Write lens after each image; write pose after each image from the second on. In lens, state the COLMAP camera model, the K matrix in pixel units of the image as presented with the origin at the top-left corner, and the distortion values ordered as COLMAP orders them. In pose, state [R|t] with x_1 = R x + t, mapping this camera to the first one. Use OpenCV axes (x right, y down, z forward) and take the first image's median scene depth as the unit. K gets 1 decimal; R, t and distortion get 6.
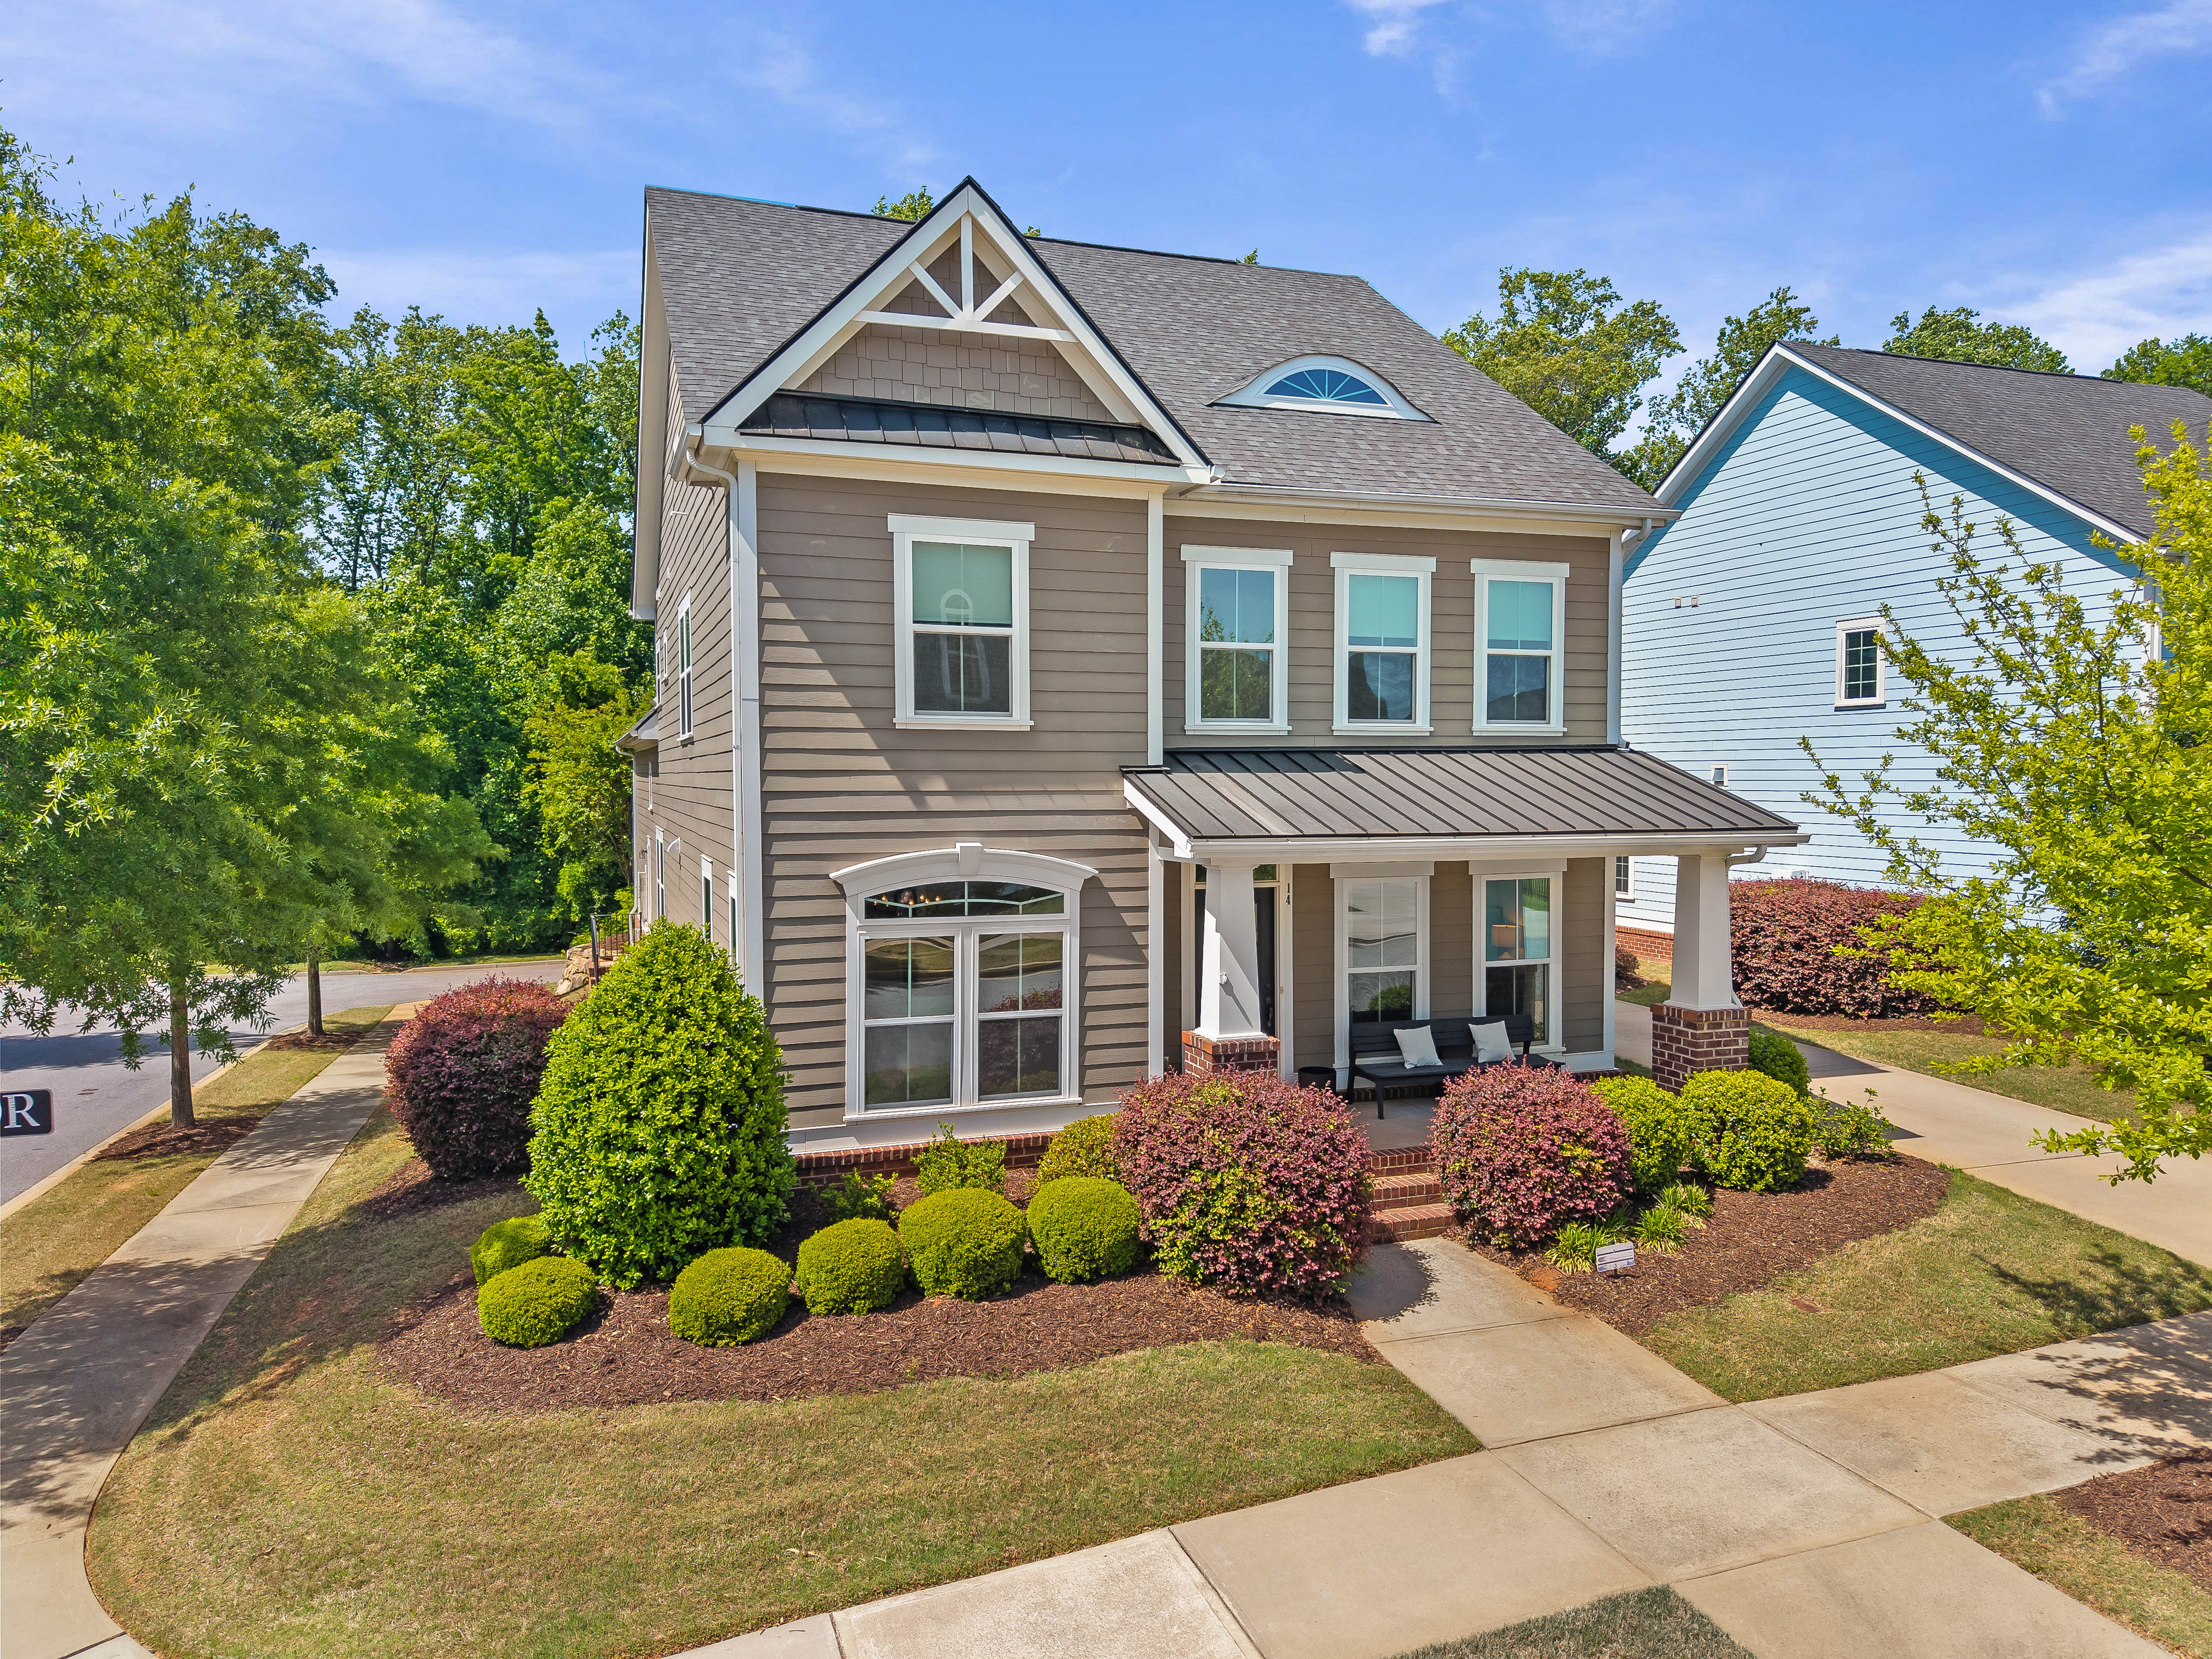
lens RADIAL K [[1514.4, 0, 1106.0], [0, 1514.4, 829.5], [0, 0, 1]] dist [0.000707, 0.000114]
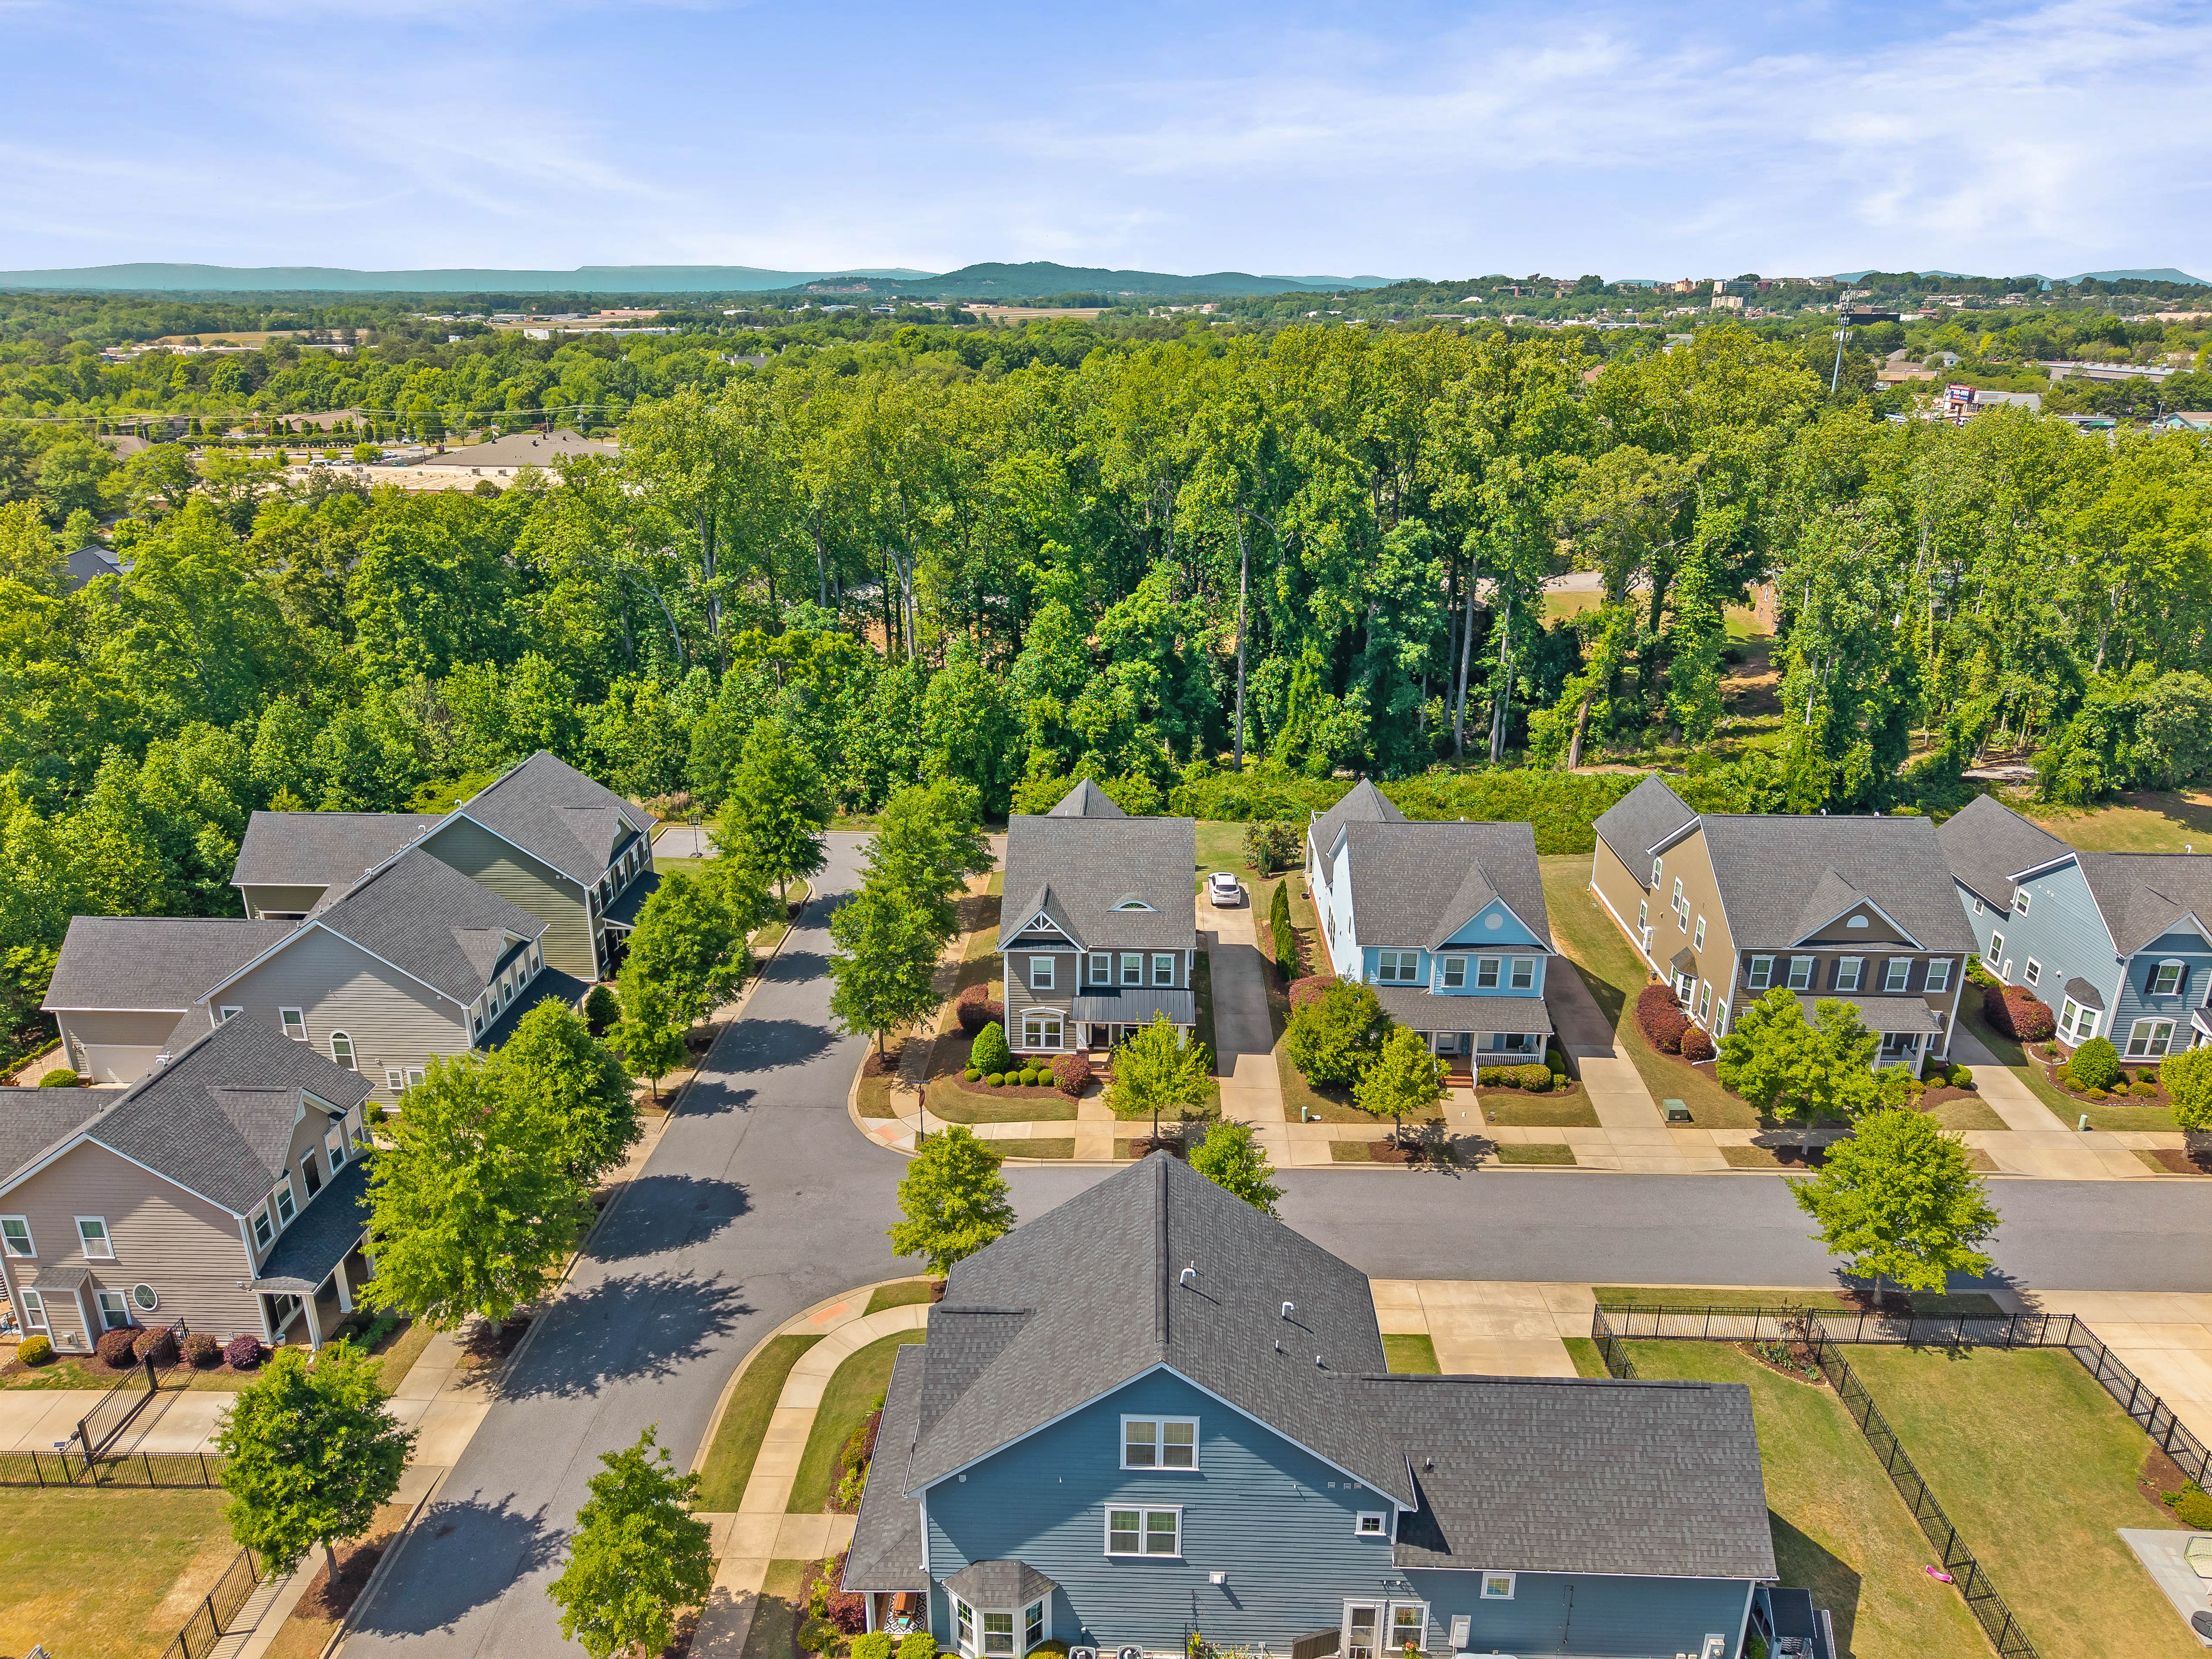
lens RADIAL K [[1514.4, 0, 1106.0], [0, 1514.4, 829.5], [0, 0, 1]] dist [0.000707, 0.000114]
pose [[0.931778, 0.124667, -0.340952, 2.053048], [-0.015926, 0.952320, 0.304685, -2.440271], [0.362679, -0.278469, 0.889336, -3.942661]]
